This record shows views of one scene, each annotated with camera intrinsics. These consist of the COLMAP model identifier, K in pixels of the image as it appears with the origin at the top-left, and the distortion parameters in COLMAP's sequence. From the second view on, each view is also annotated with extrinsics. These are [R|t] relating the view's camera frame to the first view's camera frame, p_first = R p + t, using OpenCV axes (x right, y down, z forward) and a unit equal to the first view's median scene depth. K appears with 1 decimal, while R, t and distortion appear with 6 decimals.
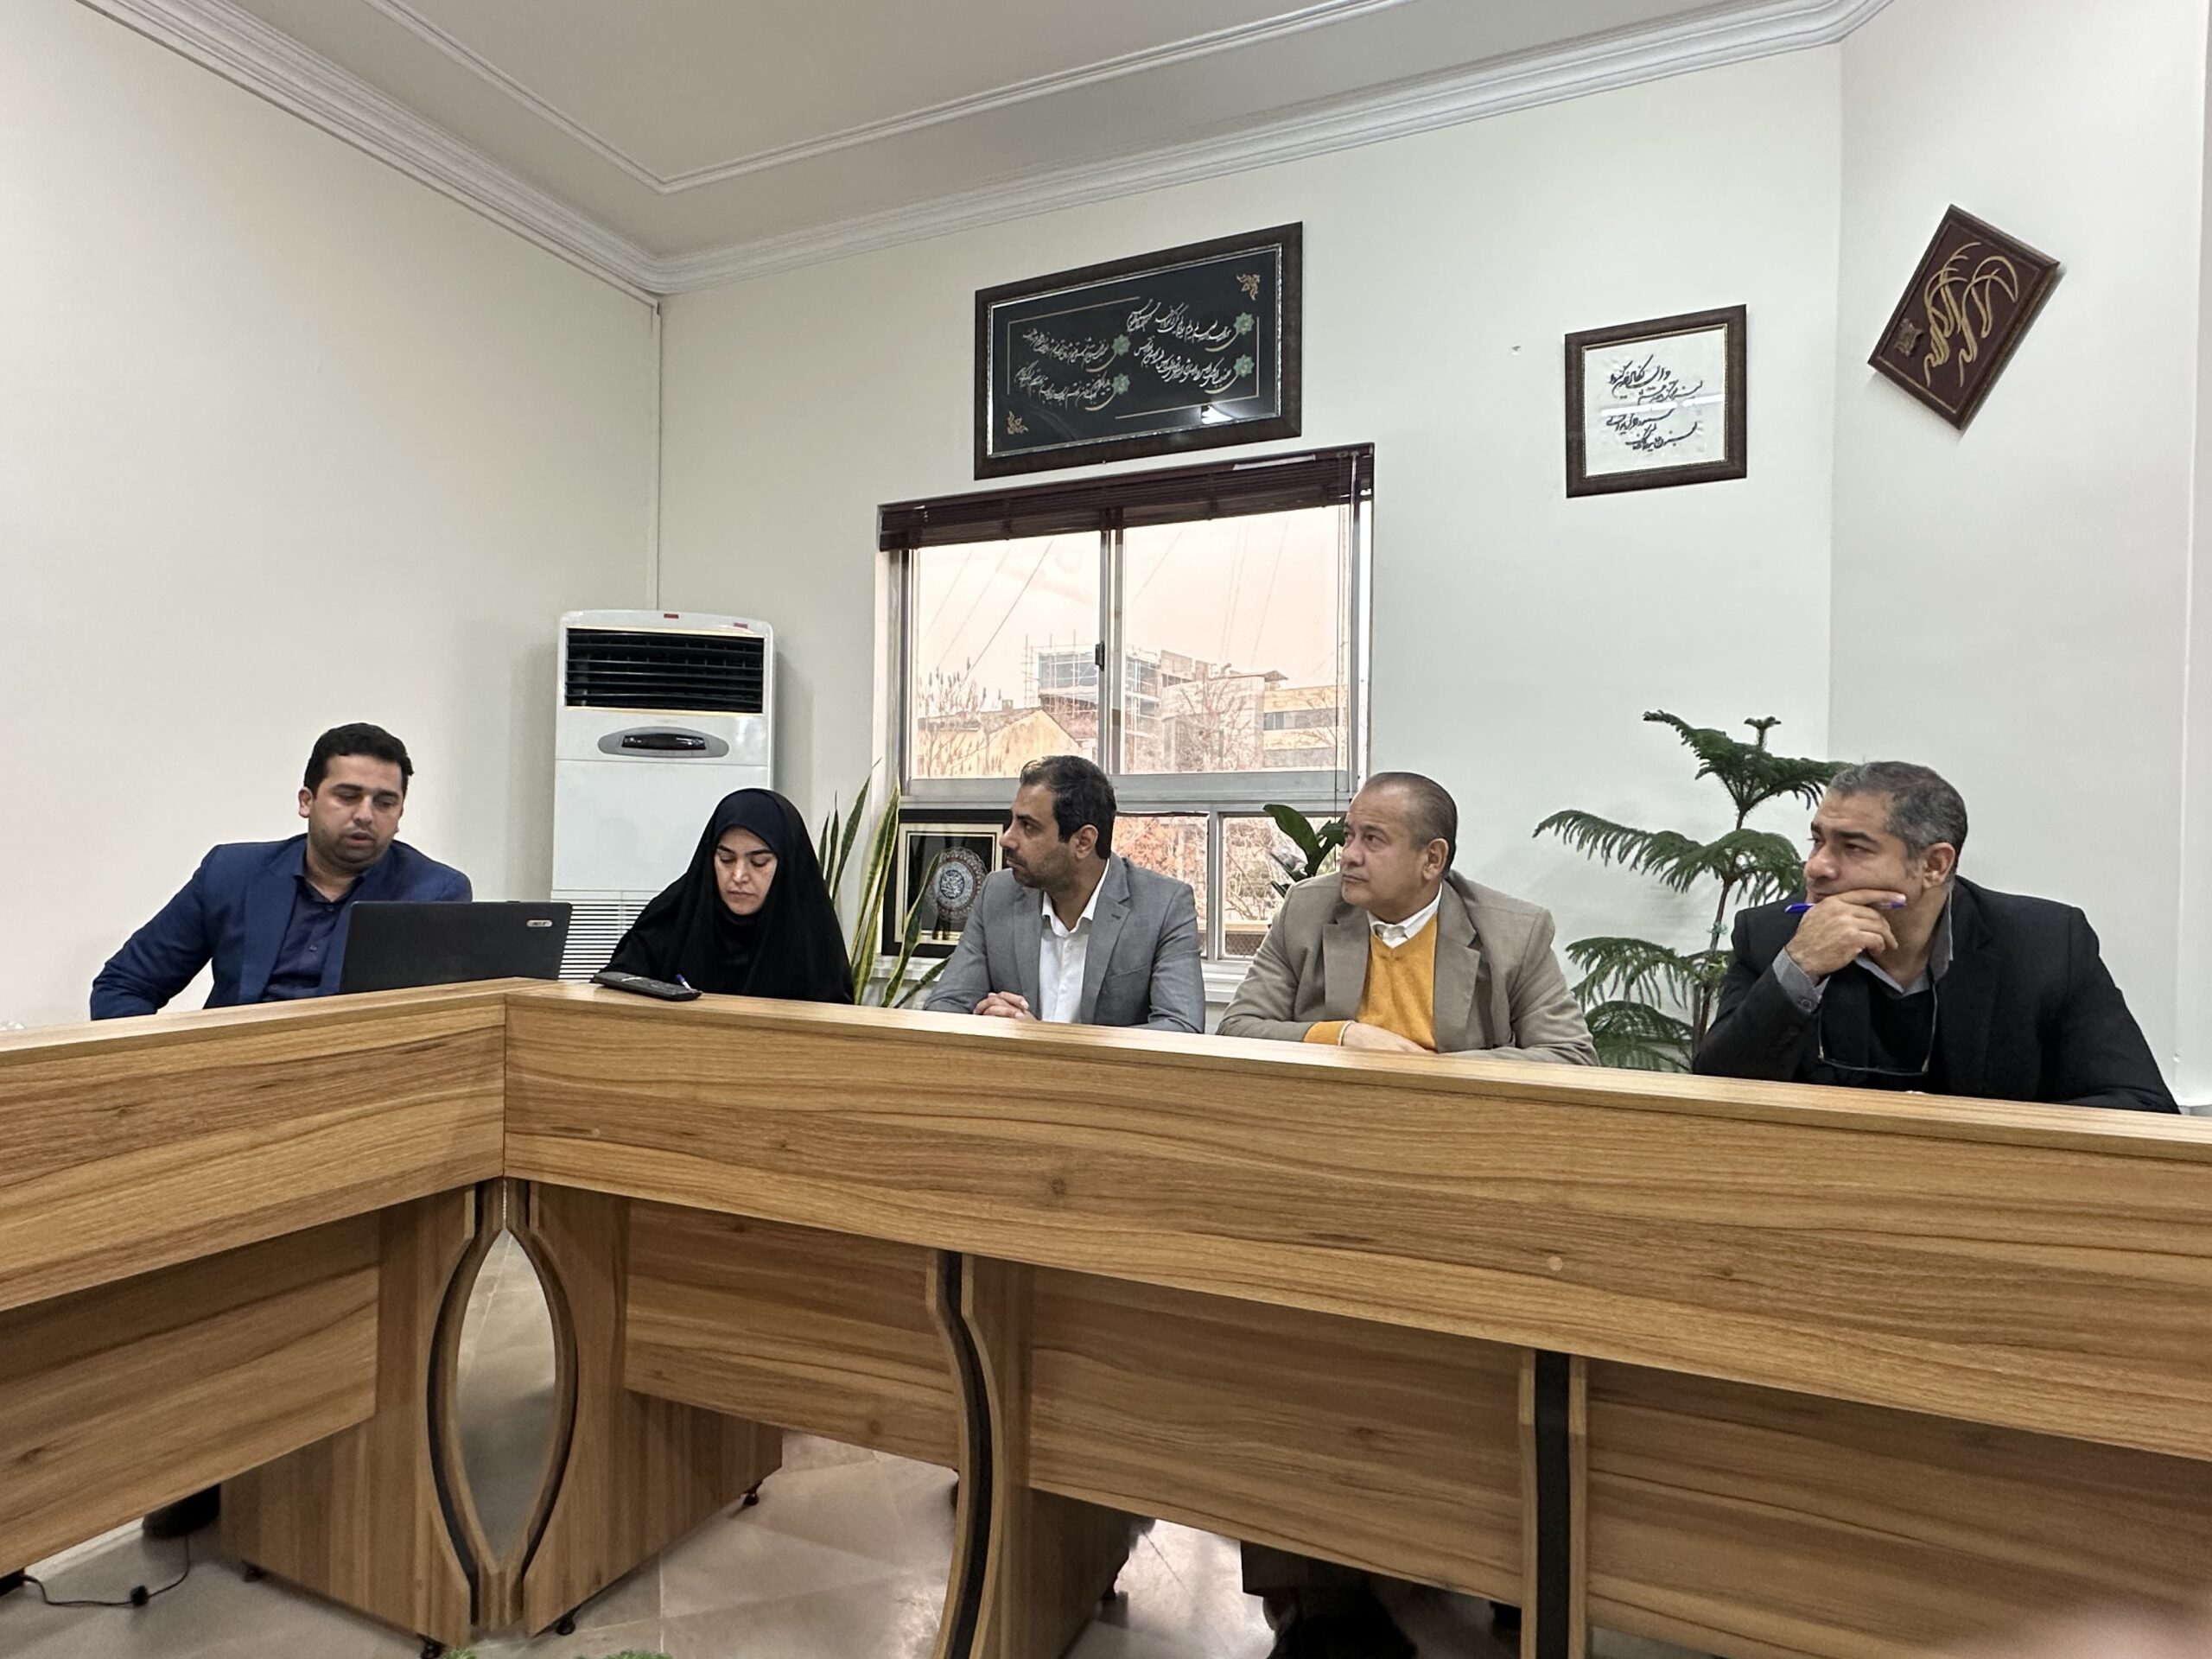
lens RADIAL K [[1282.2, 0, 1100.2], [0, 1282.2, 837.1], [0, 0, 1]] dist [0.003707, 0.000579]
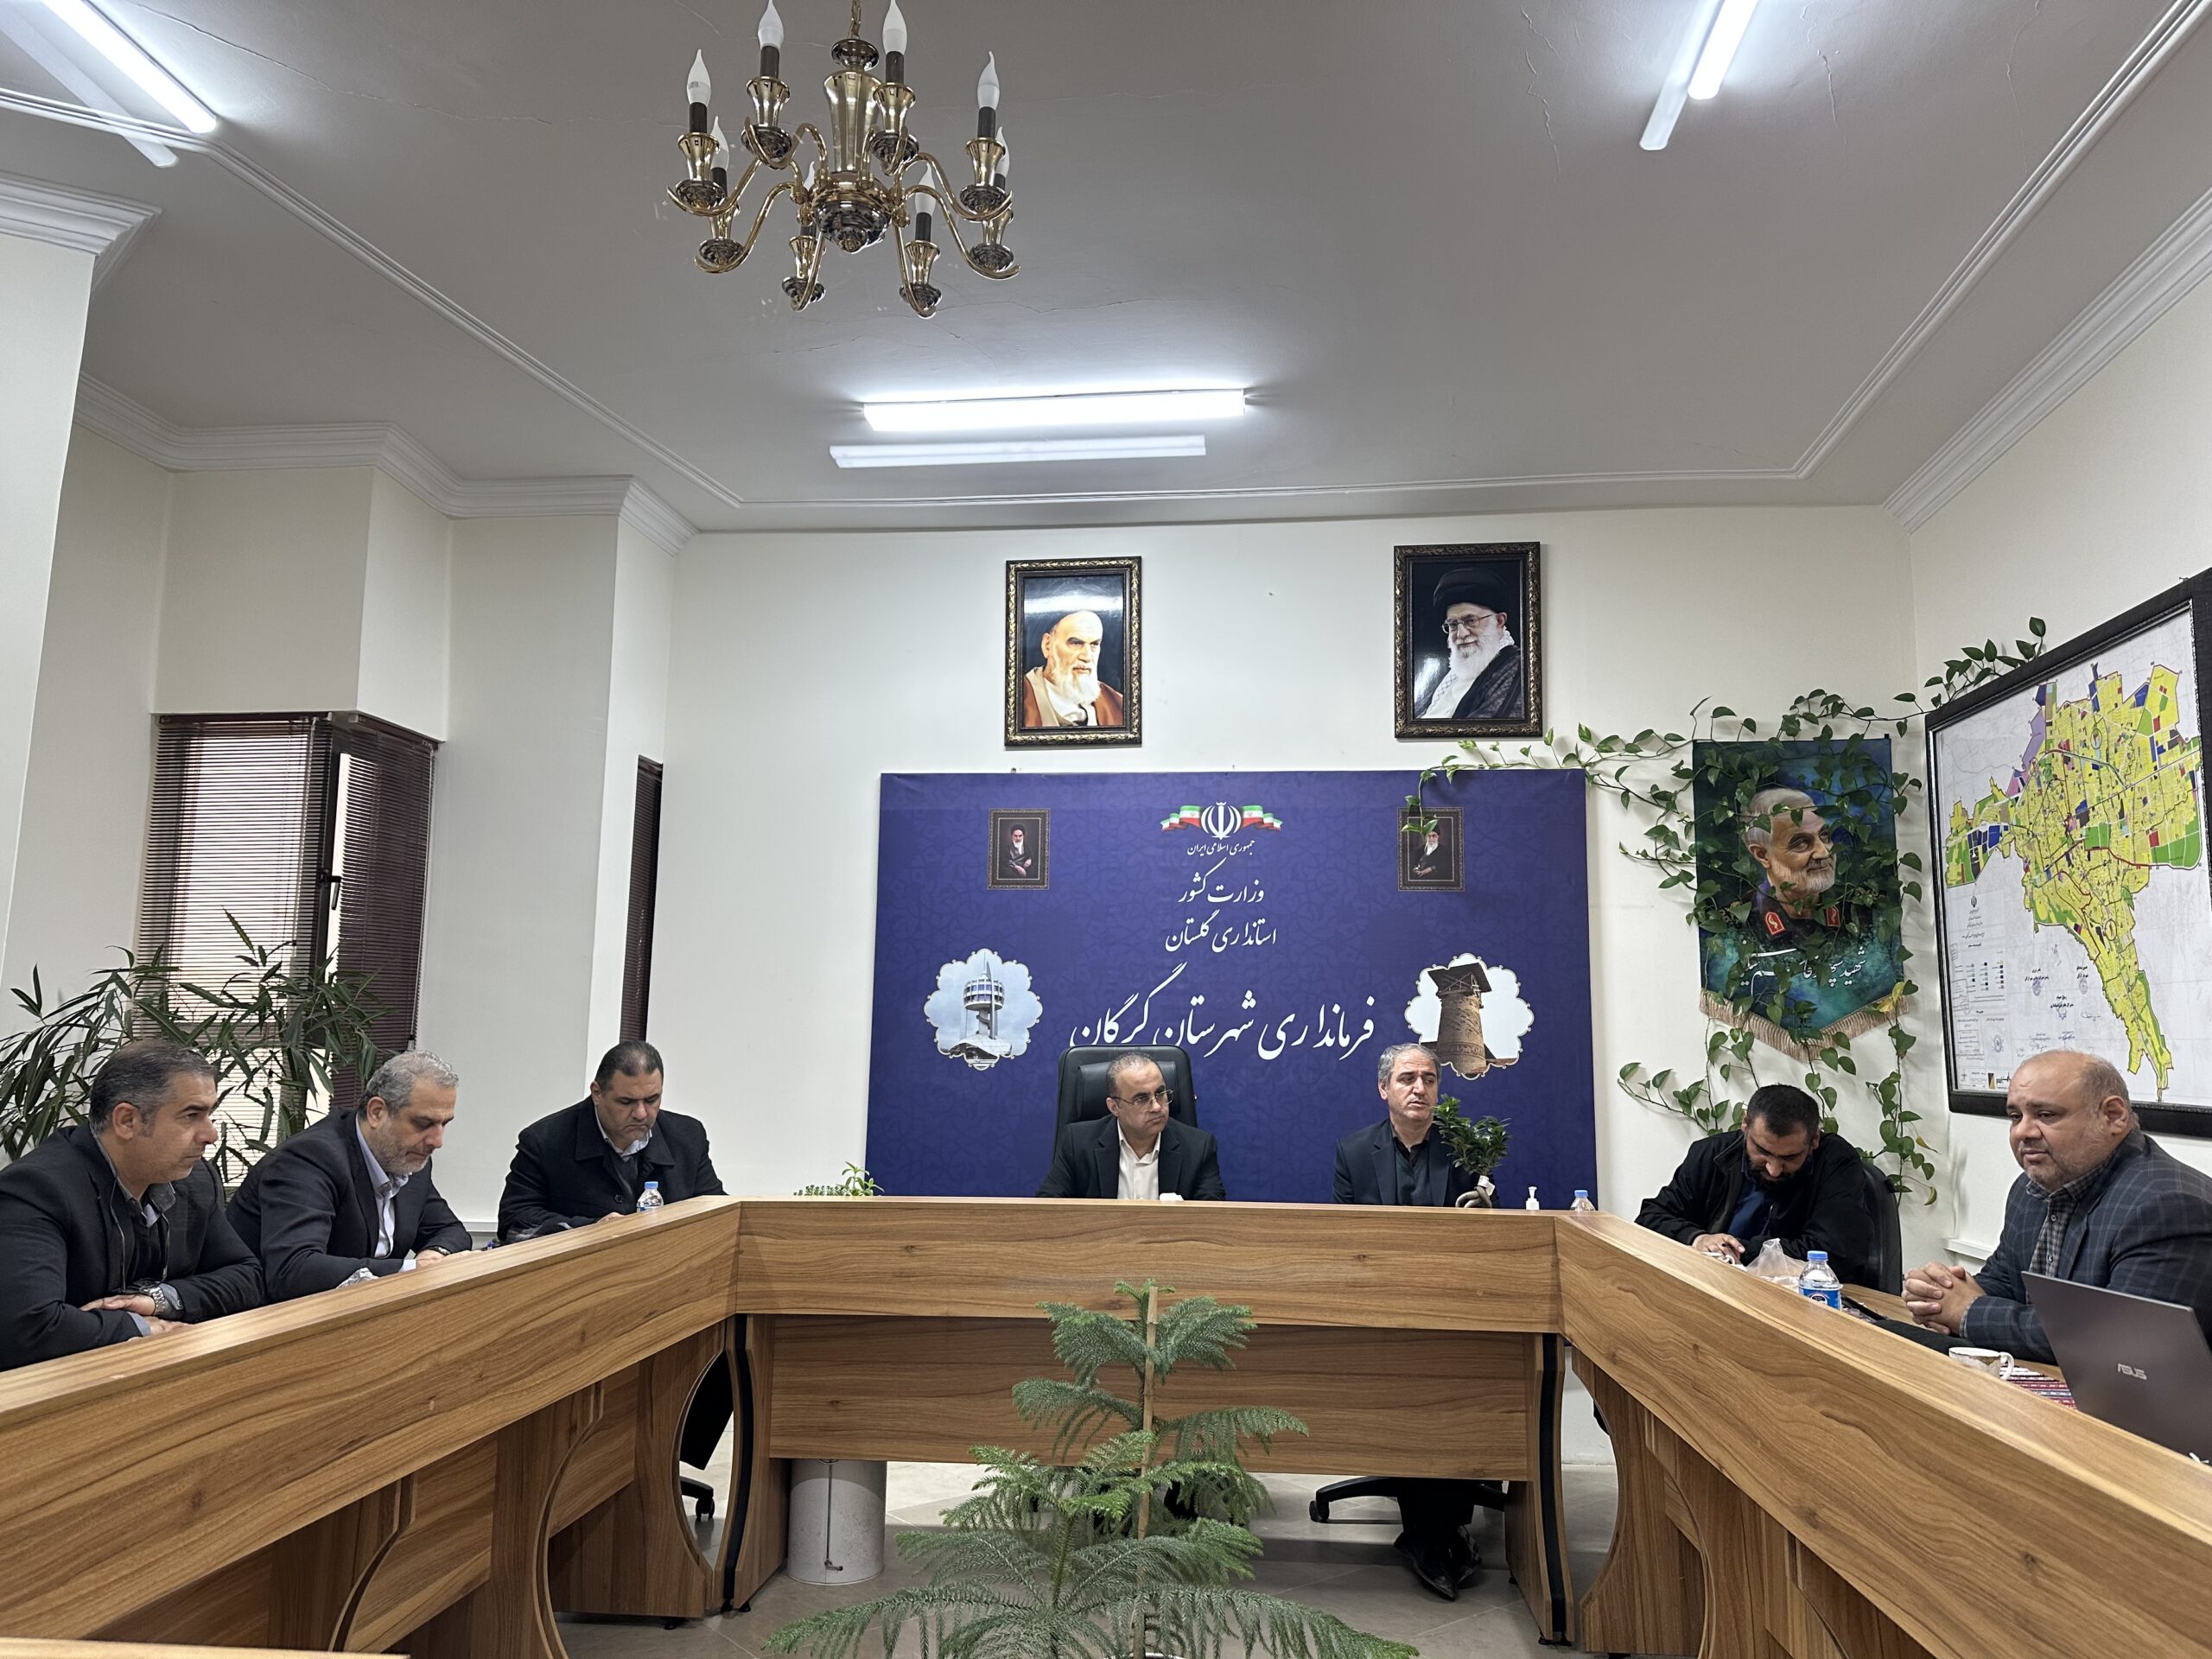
lens RADIAL K [[1540.6, 0, 1113.1], [0, 1540.6, 830.9], [0, 0, 1]] dist [0.089646, -0.105339]
pose [[-0.327342, 0.114206, 0.937979, -0.587258], [-0.021421, 0.991517, -0.128200, -0.042856], [-0.944663, -0.062058, -0.322118, 0.292486]]
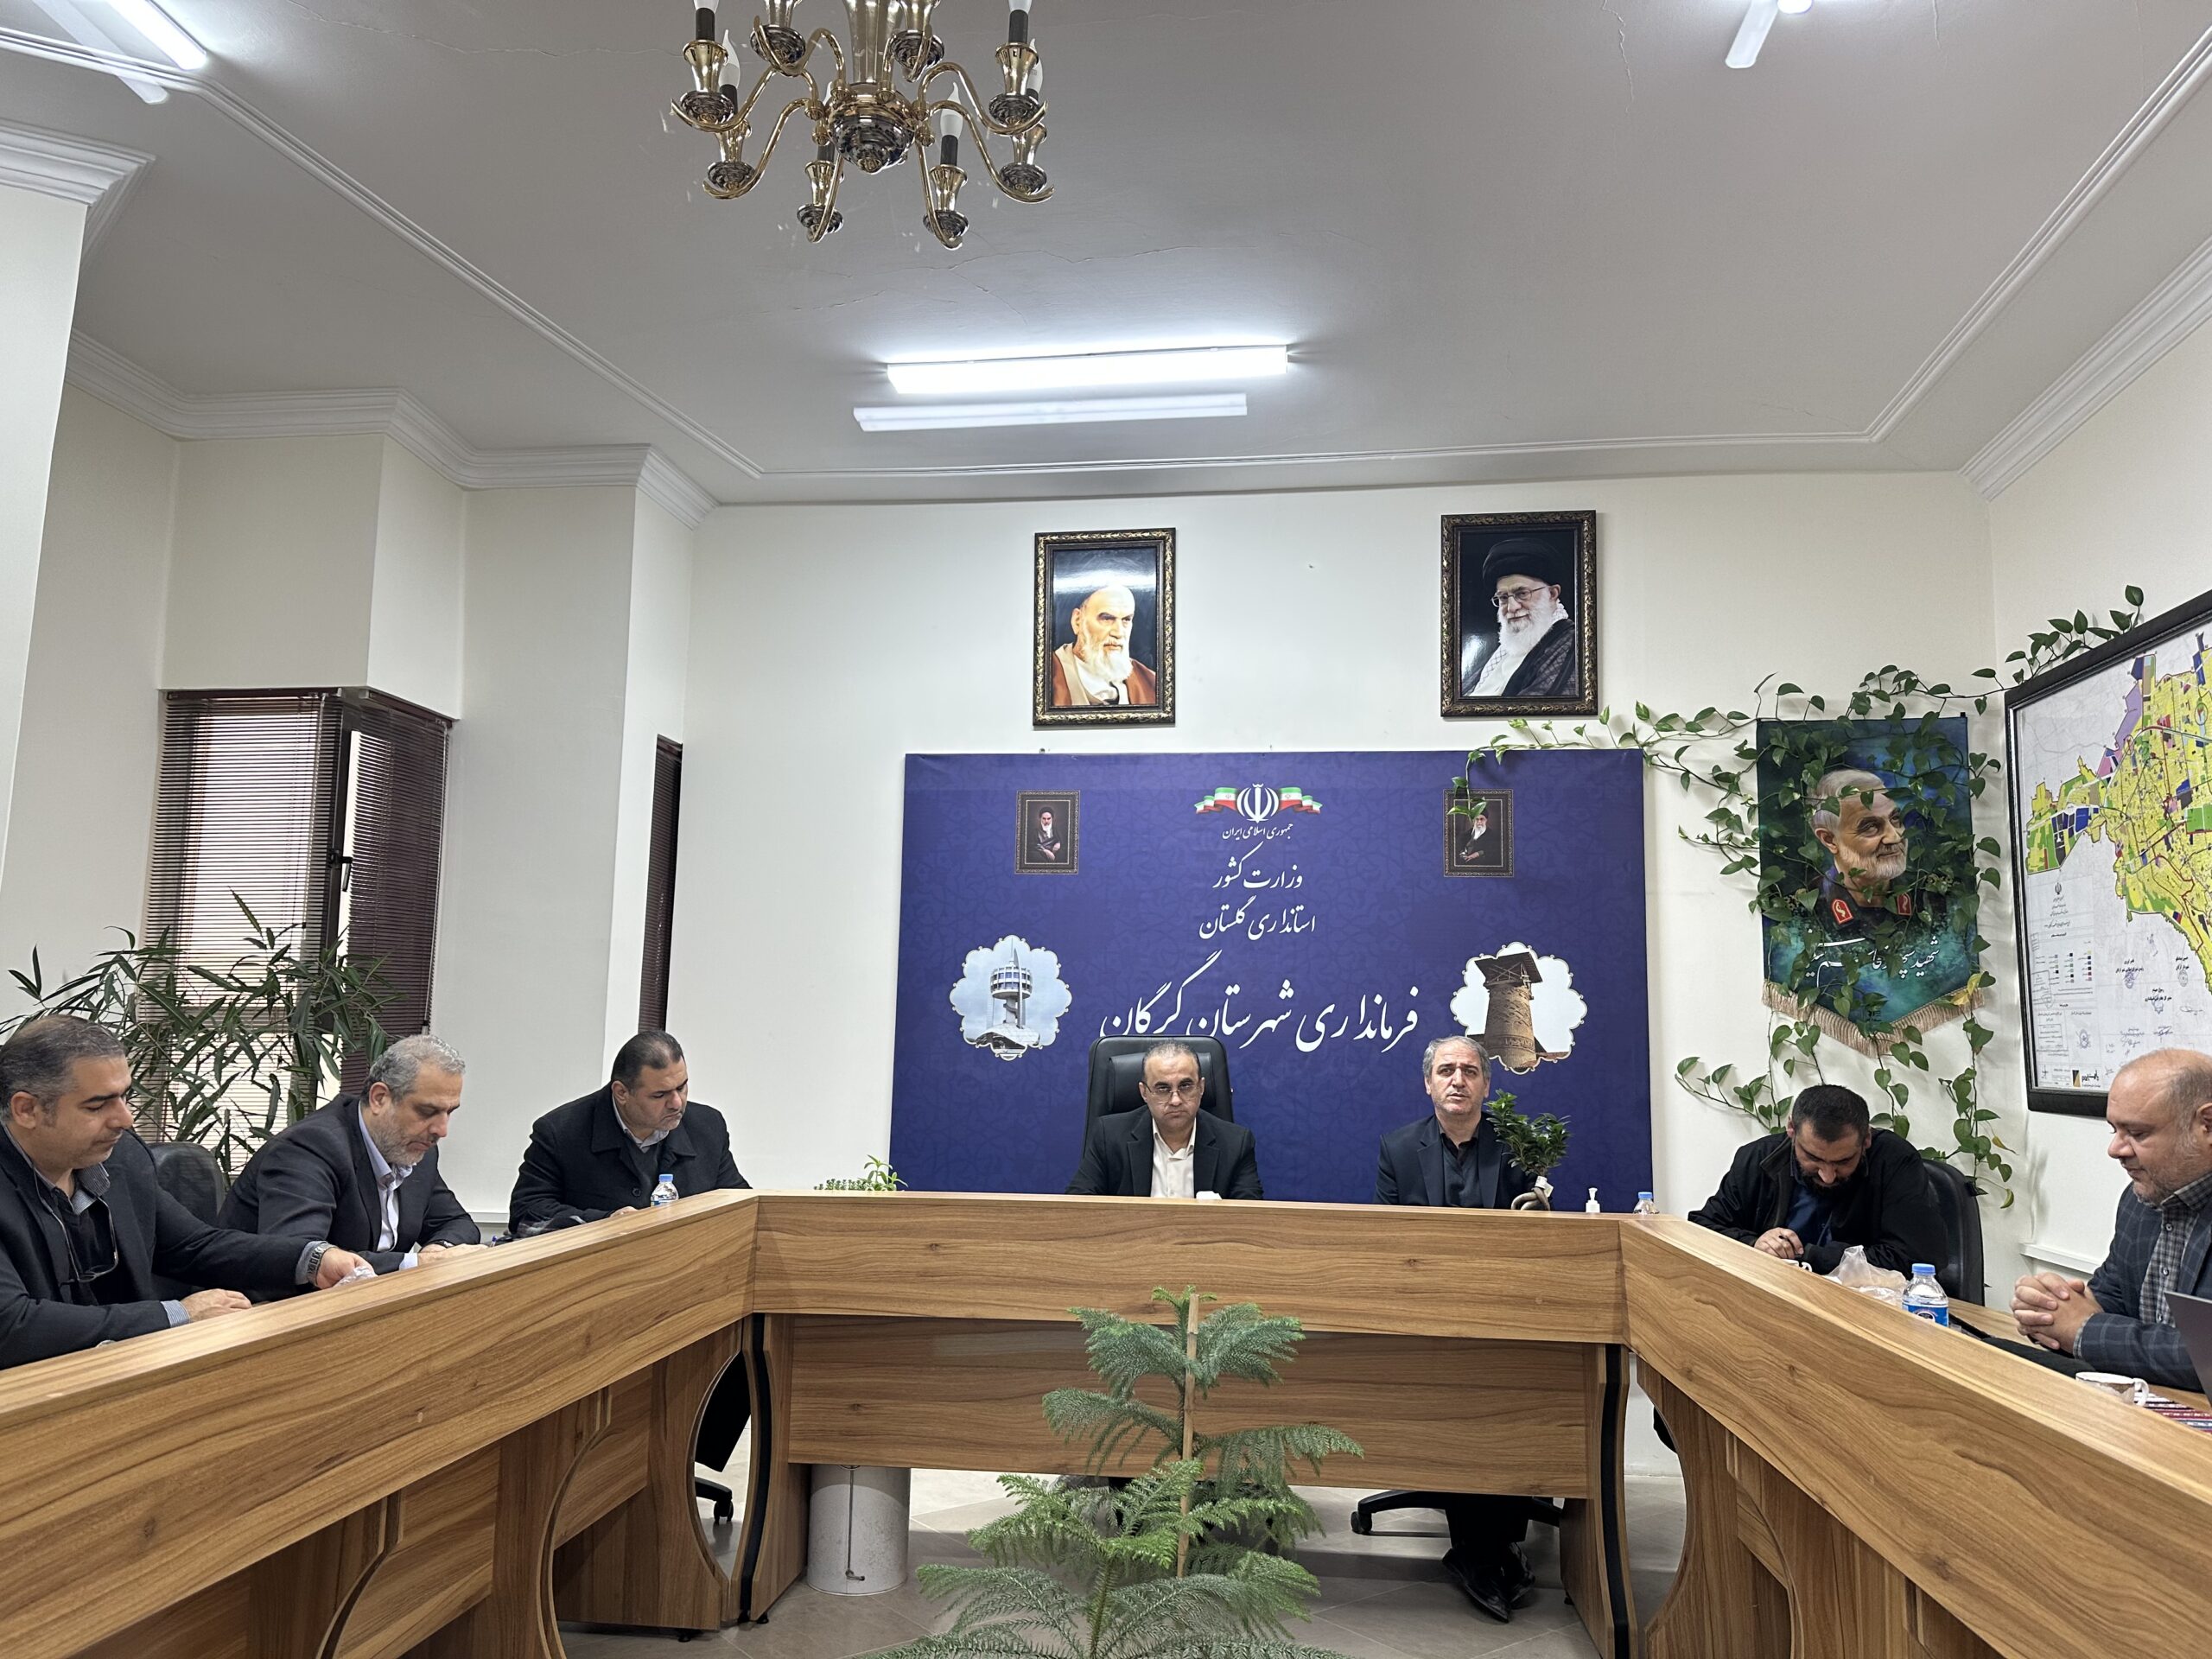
lens RADIAL K [[1540.2, 0, 1101.4], [0, 1540.2, 841.8], [0, 0, 1]] dist [0.089230, -0.110947]
pose [[-0.304774, 0.101304, 0.947022, -0.532905], [-0.026931, 0.993013, -0.114891, -0.041865], [-0.952044, -0.060520, -0.299916, 0.280151]]
